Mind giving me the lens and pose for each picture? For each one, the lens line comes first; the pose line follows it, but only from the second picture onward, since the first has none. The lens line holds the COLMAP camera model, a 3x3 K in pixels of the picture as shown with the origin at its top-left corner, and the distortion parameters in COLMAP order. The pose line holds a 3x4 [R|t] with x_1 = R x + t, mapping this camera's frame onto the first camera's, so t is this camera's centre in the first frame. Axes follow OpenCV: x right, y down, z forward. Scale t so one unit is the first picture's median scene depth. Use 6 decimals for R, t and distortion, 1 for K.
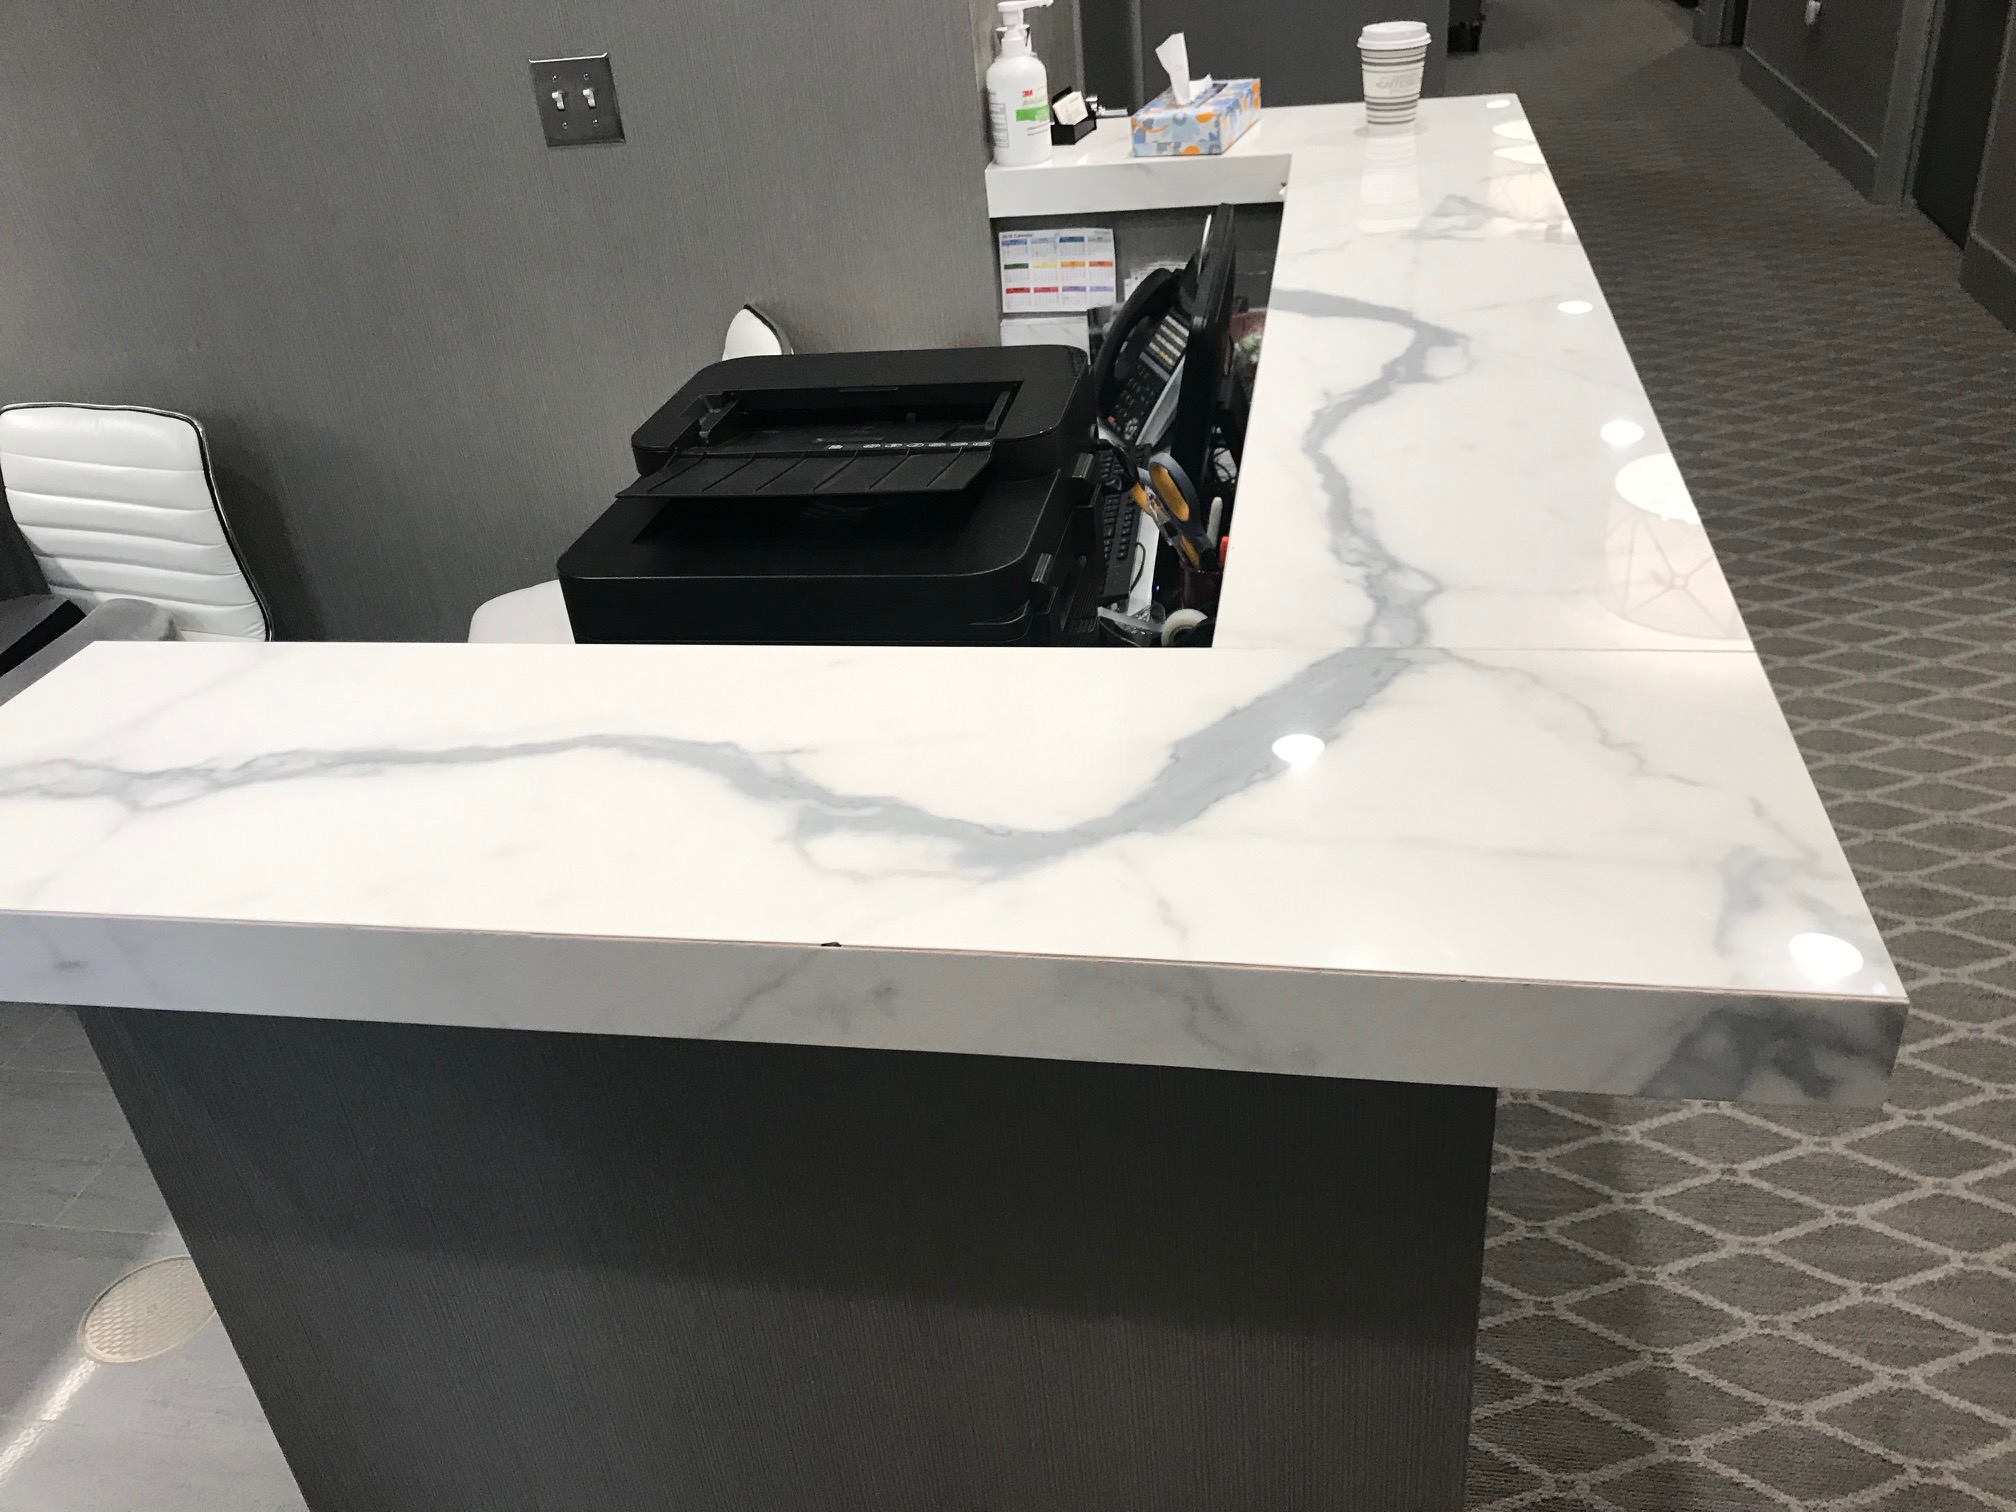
lens RADIAL K [[1648.3, 0, 1008.0], [0, 1648.3, 756.0], [0, 0, 1]] dist [-0.003822, -0.000919]
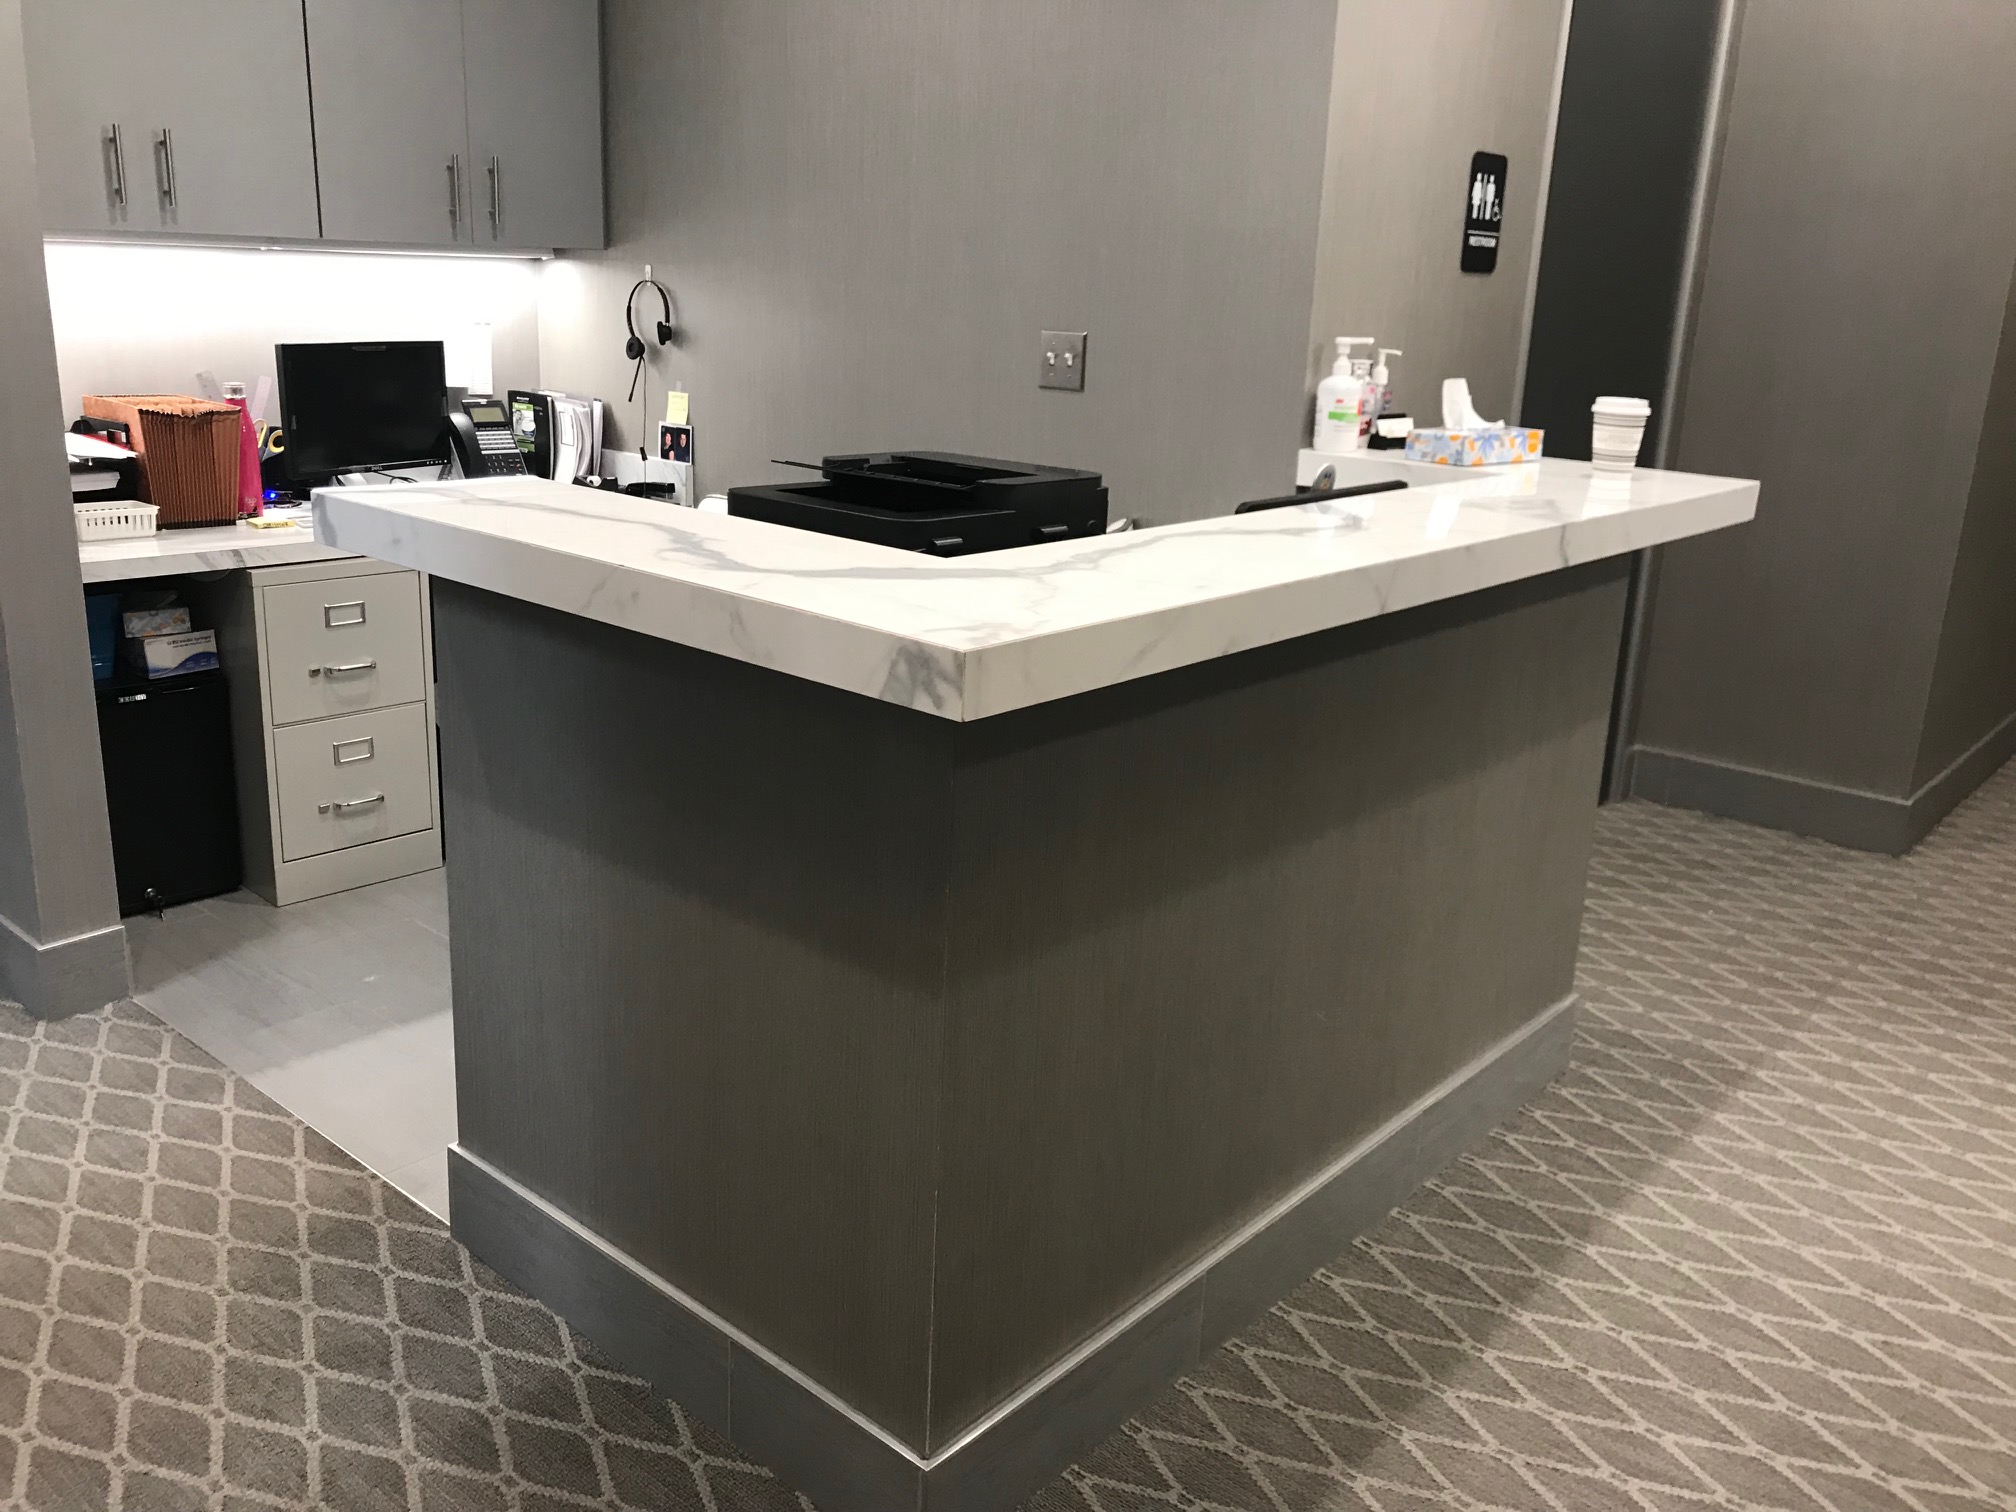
lens RADIAL K [[1653.4, 0, 1008.0], [0, 1653.4, 756.0], [0, 0, 1]] dist [0.036007, 0.001938]
pose [[0.854981, 0.262466, -0.447346, 0.465741], [-0.360399, 0.920903, -0.148494, 0.166660], [0.372987, 0.288183, 0.881947, -0.219299]]
